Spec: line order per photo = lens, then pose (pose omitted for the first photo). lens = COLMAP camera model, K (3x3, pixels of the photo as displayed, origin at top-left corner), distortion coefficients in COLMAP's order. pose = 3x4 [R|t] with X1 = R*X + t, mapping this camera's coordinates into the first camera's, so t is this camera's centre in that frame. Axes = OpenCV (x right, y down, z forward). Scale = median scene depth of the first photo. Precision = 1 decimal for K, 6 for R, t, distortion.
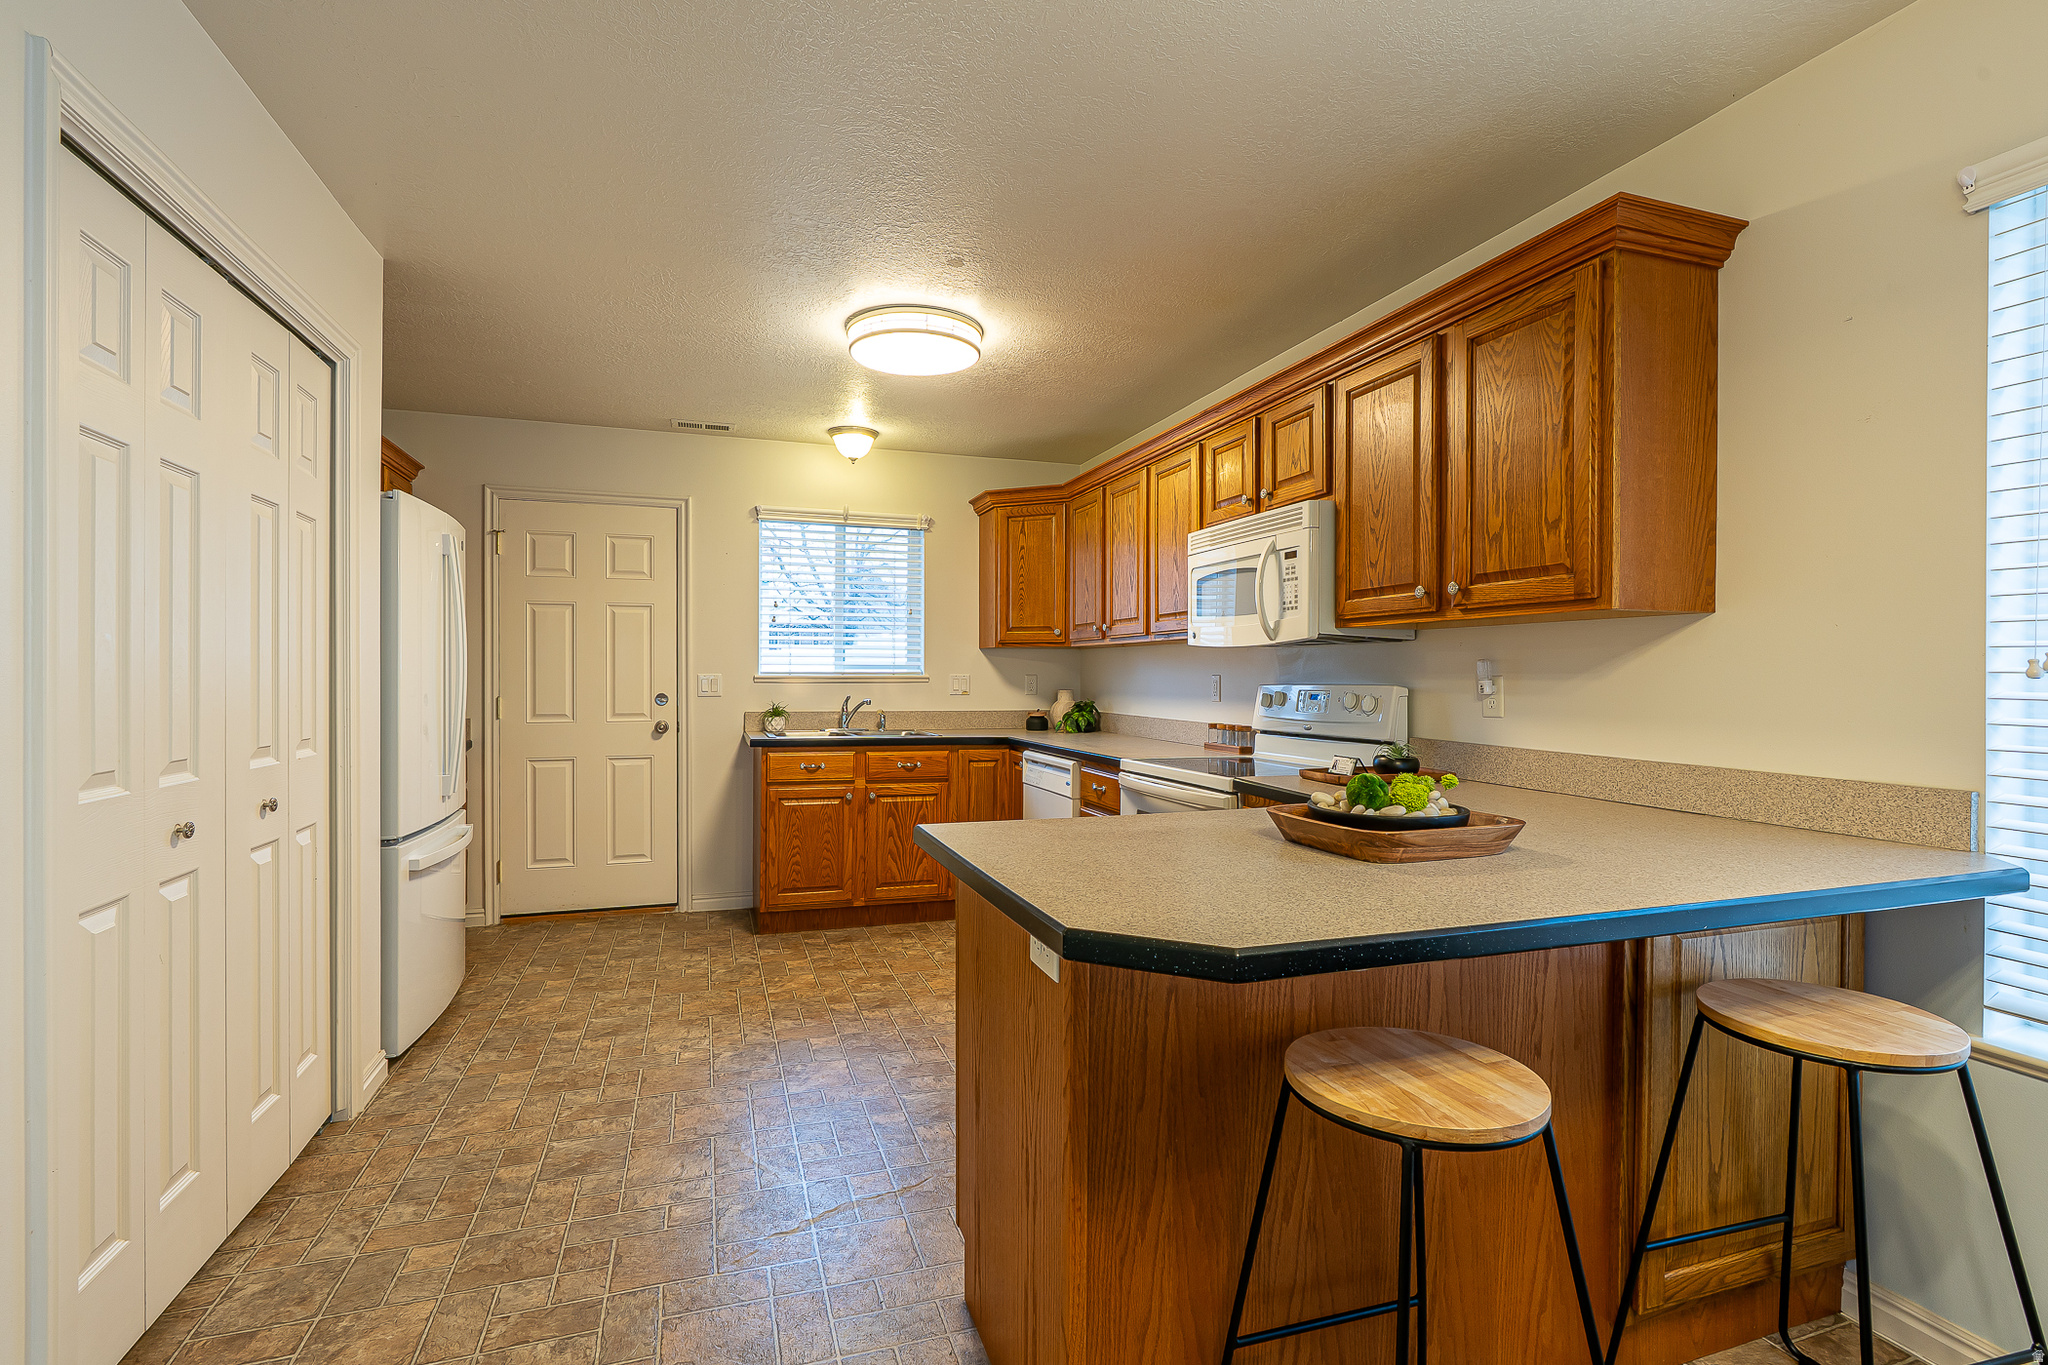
lens RADIAL K [[912.1, 0, 1023.2], [0, 912.1, 685.4], [0, 0, 1]] dist [-0.007616, 0.003033]
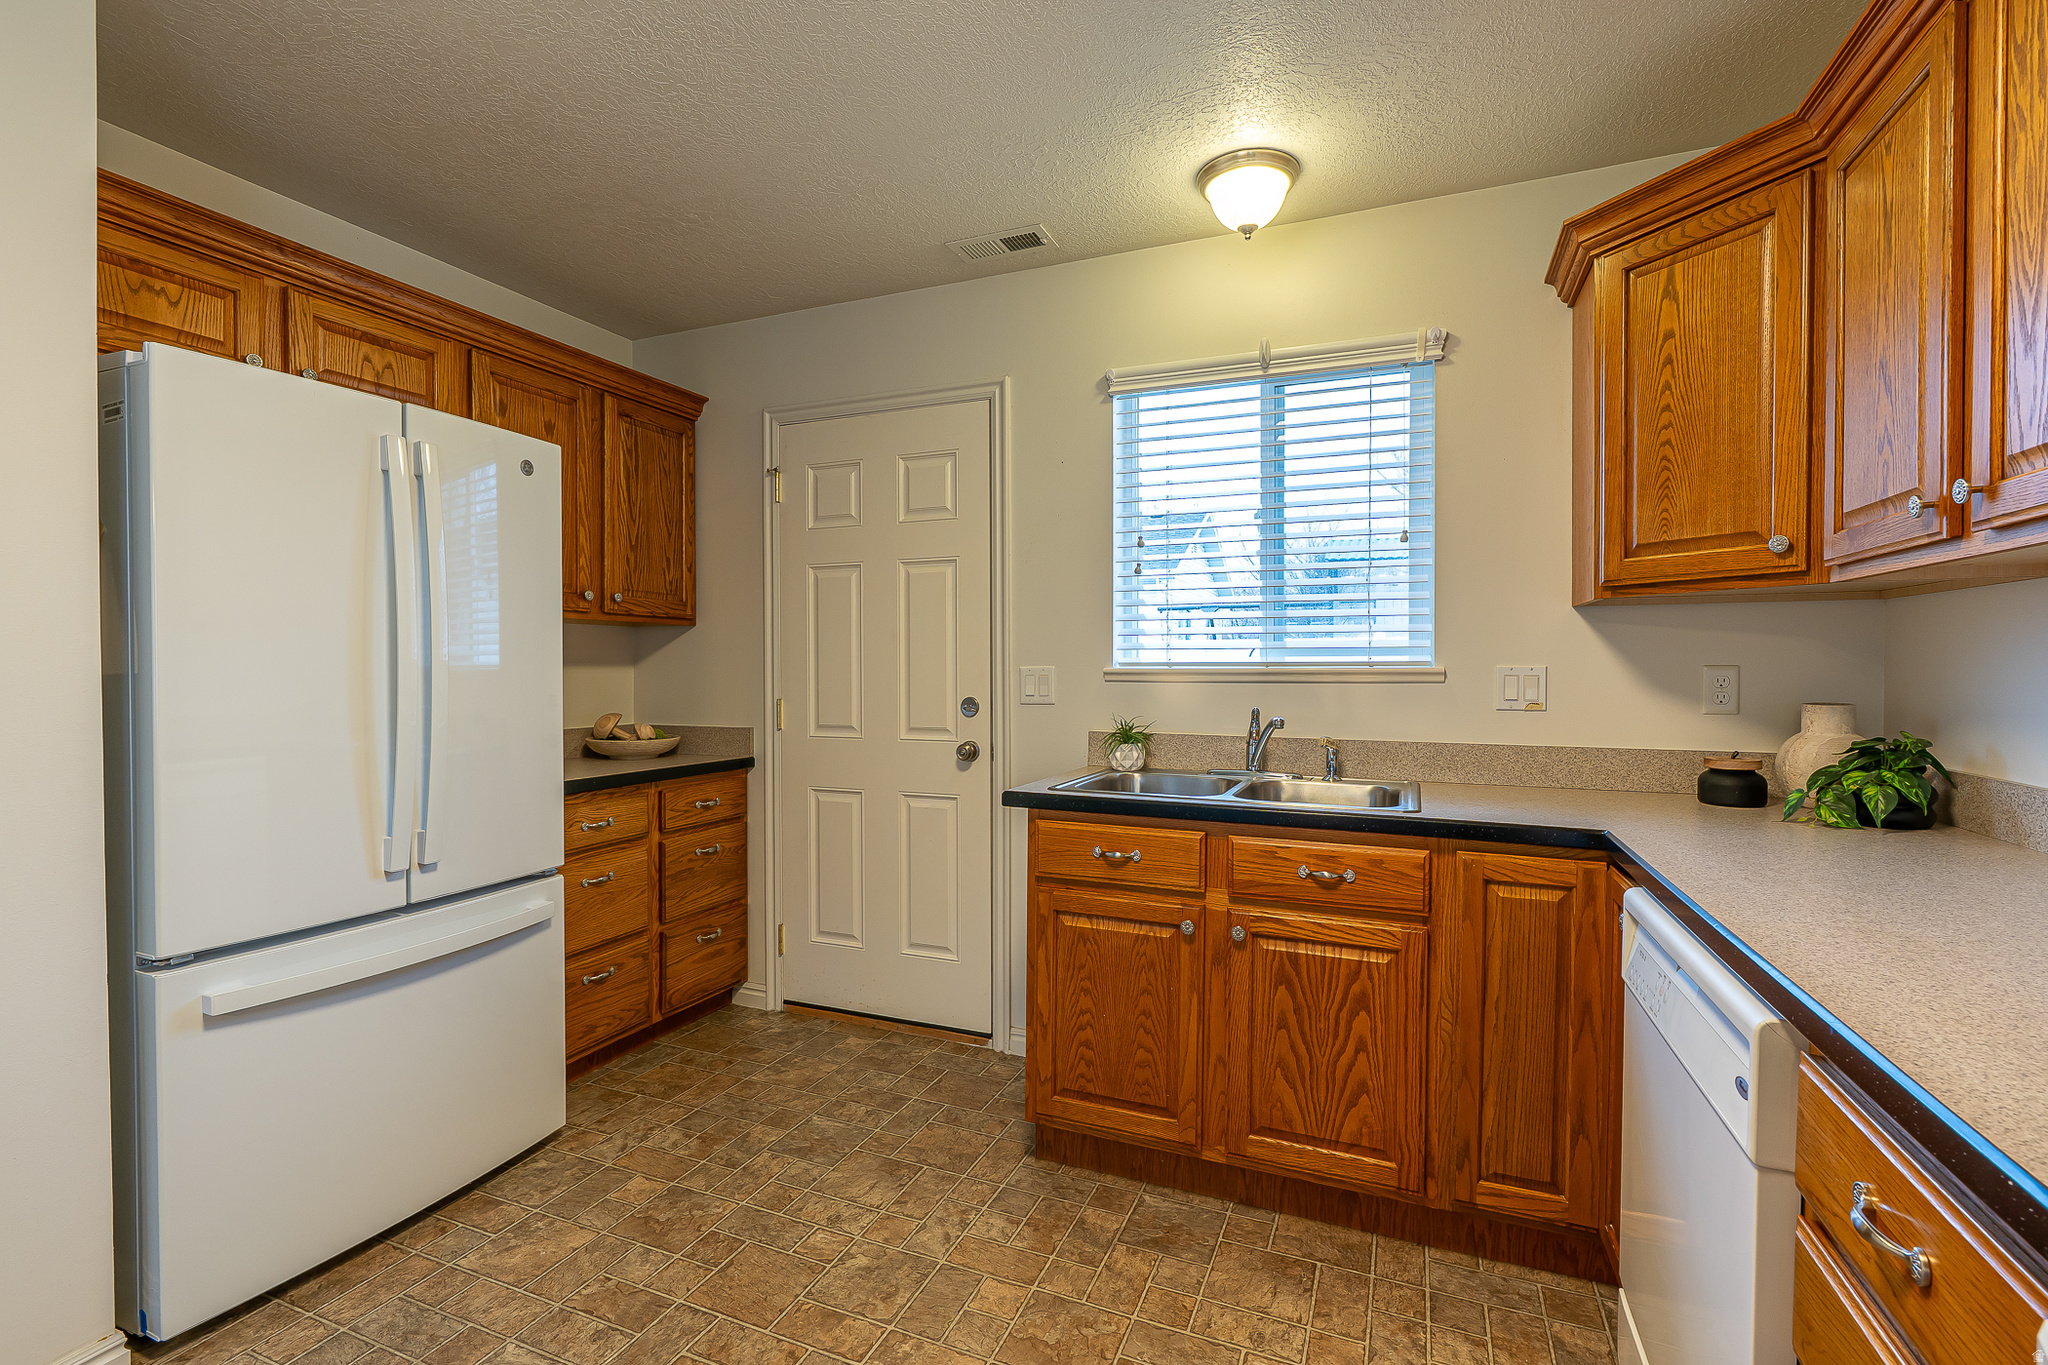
lens RADIAL K [[912.1, 0, 1040.3], [0, 912.1, 681.7], [0, 0, 1]] dist [-0.007616, 0.003033]
pose [[0.750670, 0.006878, -0.660641, 0.060100], [-0.004791, 0.999976, 0.004966, -0.006225], [0.660660, -0.000563, 0.750685, 0.592041]]
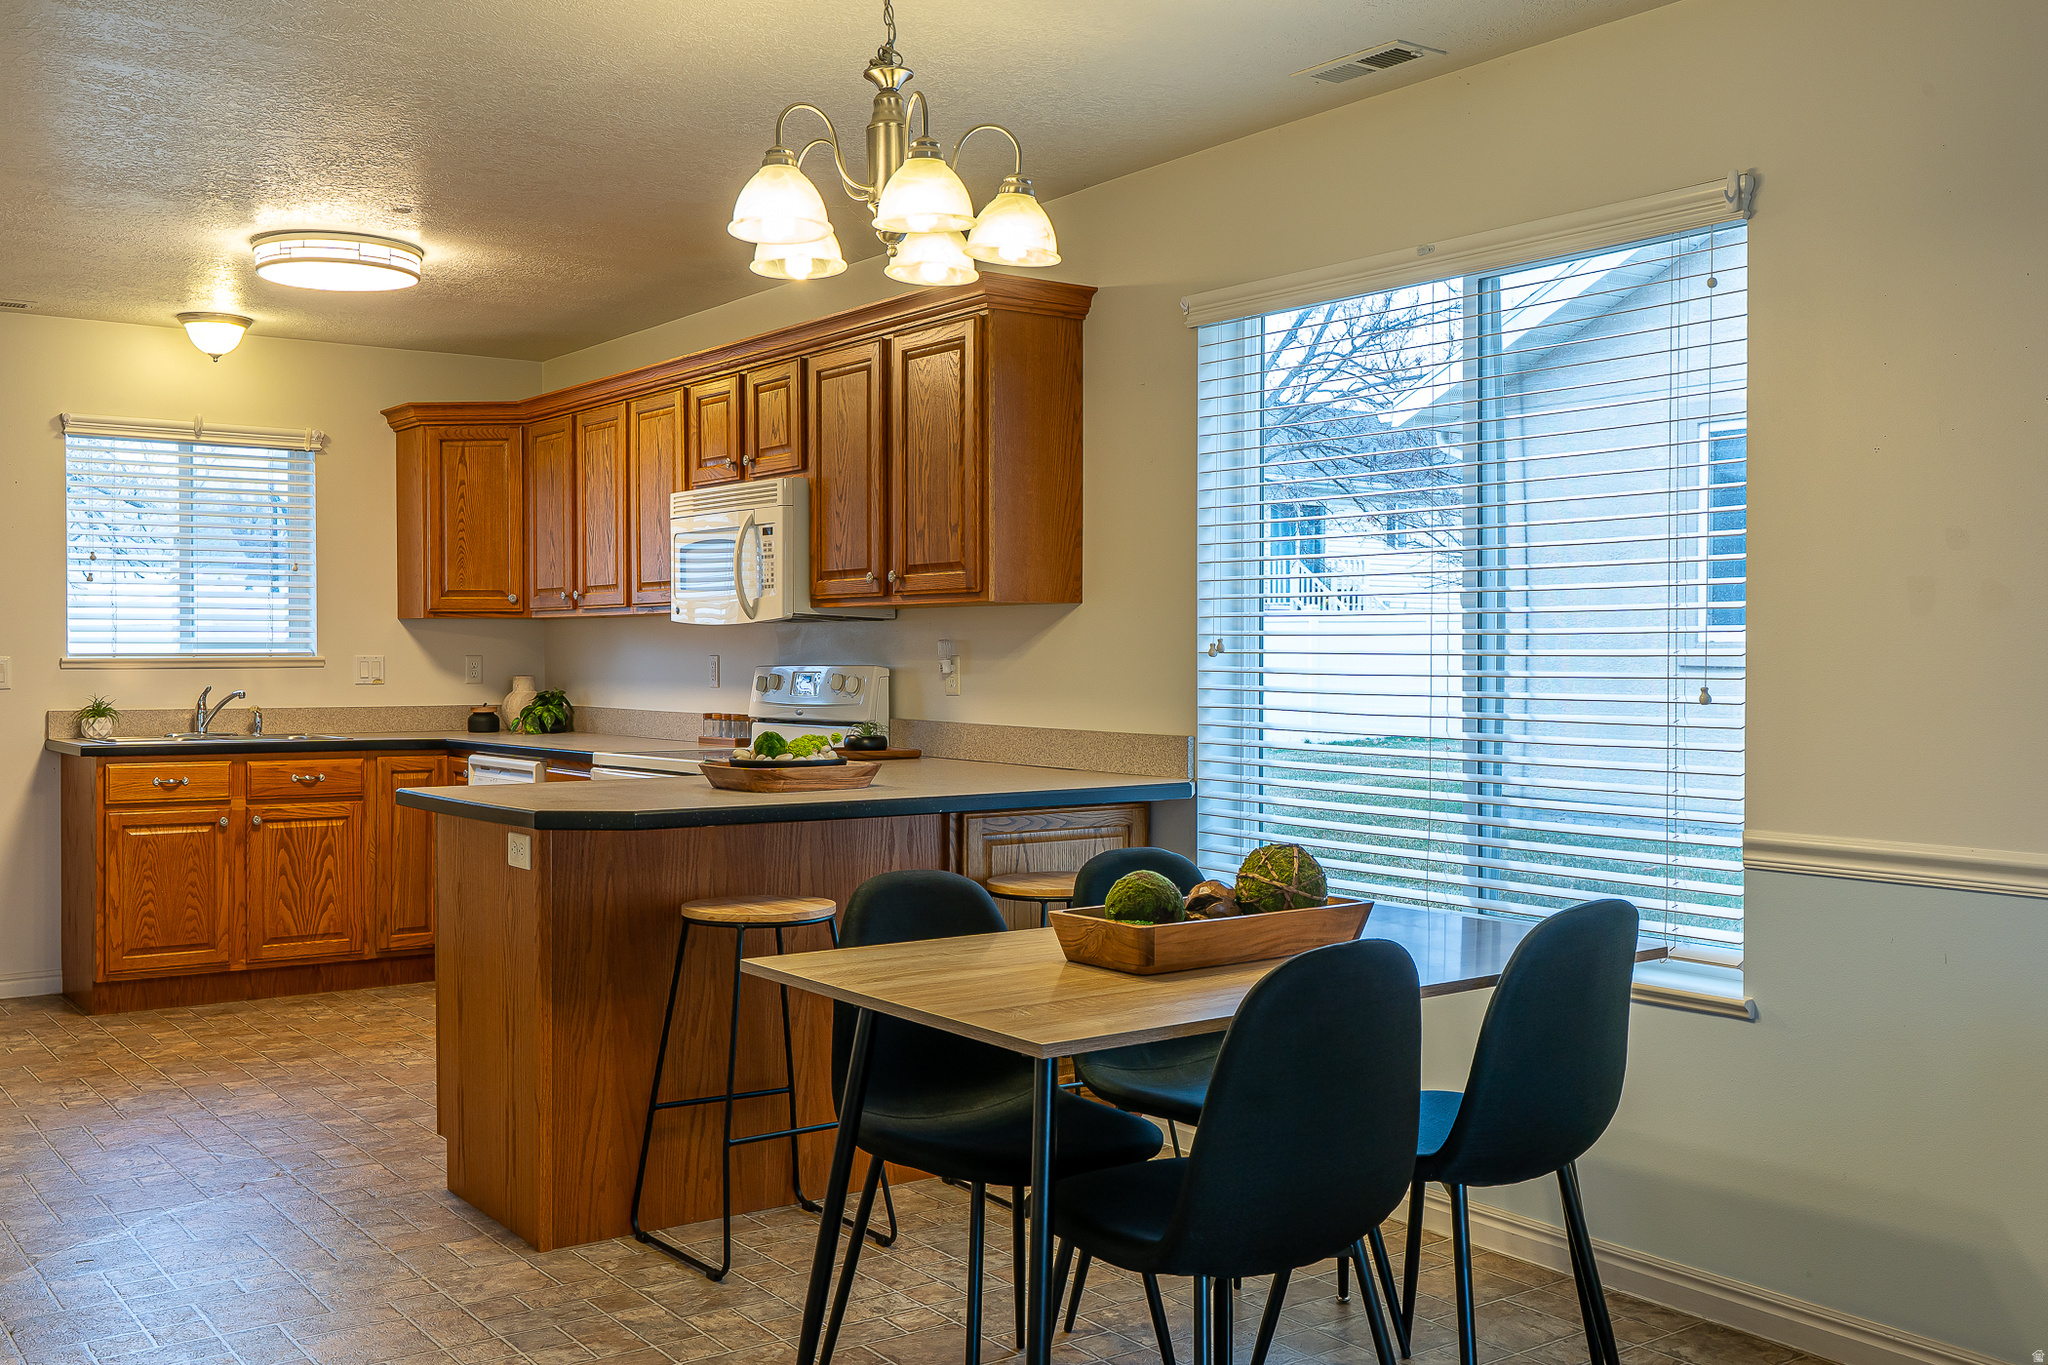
lens RADIAL K [[1855.3, 0, 1016.4], [0, 1855.3, 681.4], [0, 0, 1]] dist [0.008738, 0.000000]
pose [[0.952074, -0.009521, 0.305718, -0.038214], [0.008087, 0.999950, 0.005957, 0.004171], [-0.305760, -0.003199, 0.952103, -0.624860]]
